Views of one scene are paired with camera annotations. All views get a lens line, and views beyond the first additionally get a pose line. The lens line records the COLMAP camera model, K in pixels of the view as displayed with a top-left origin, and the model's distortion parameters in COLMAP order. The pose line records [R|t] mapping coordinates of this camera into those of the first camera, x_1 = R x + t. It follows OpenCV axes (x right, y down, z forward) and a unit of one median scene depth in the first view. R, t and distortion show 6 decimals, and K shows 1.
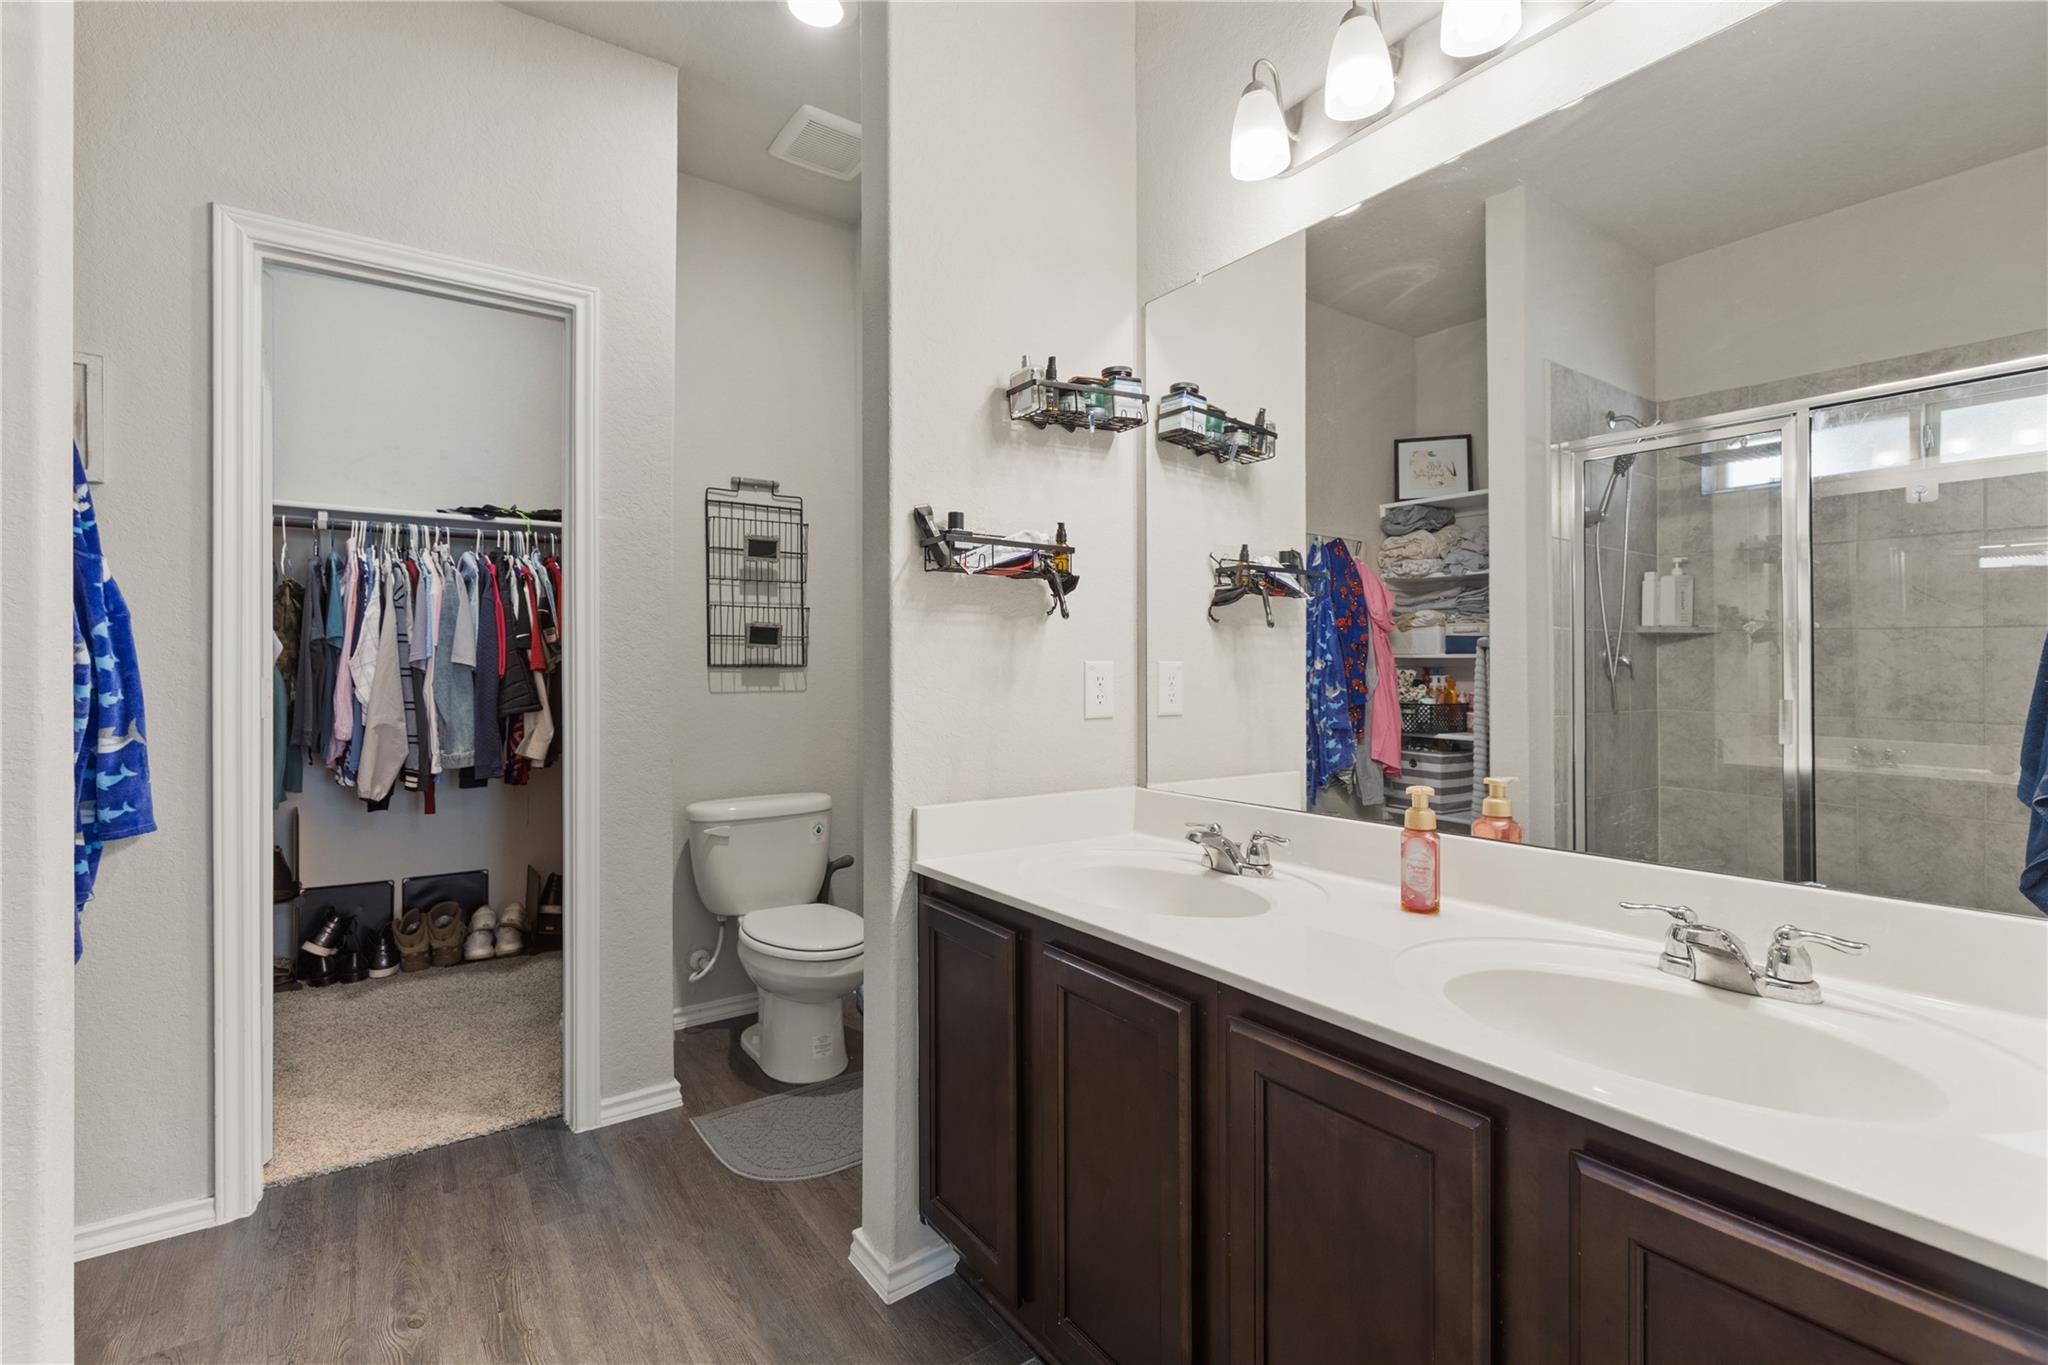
lens RADIAL K [[934.7, 0, 1025.9], [0, 934.7, 670.0], [0, 0, 1]] dist [0.004316, -0.000129]
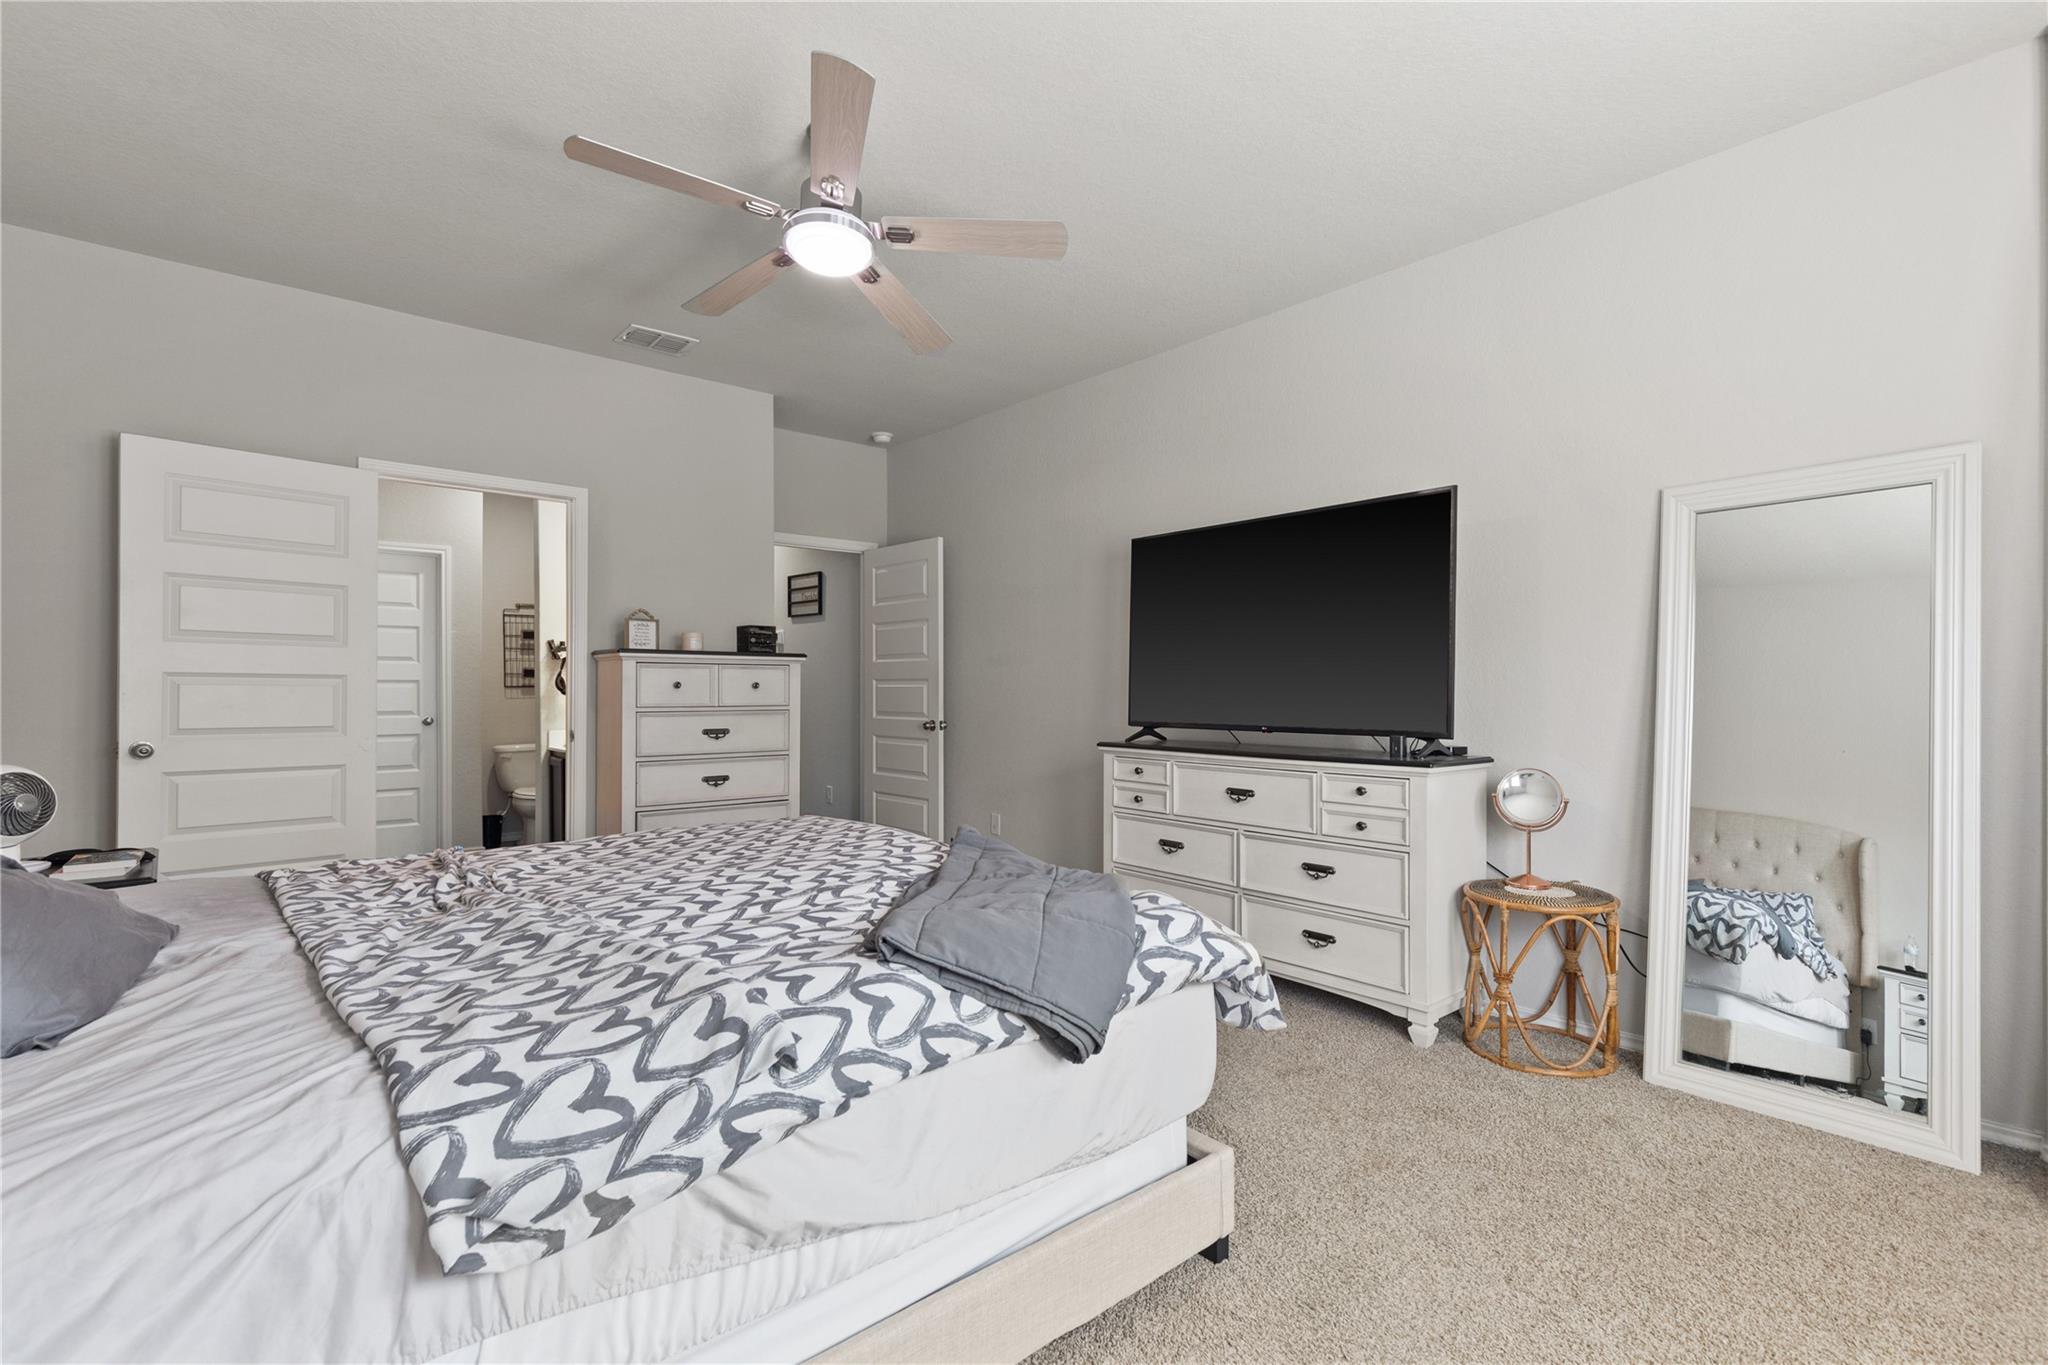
lens RADIAL K [[934.7, 0, 1017.9], [0, 934.7, 690.0], [0, 0, 1]] dist [0.004316, -0.000129]
pose [[0.996060, -0.002380, 0.088652, 0.717532], [0.001834, 0.999979, 0.006235, -0.008376], [-0.088665, -0.006048, 0.996043, -1.413346]]
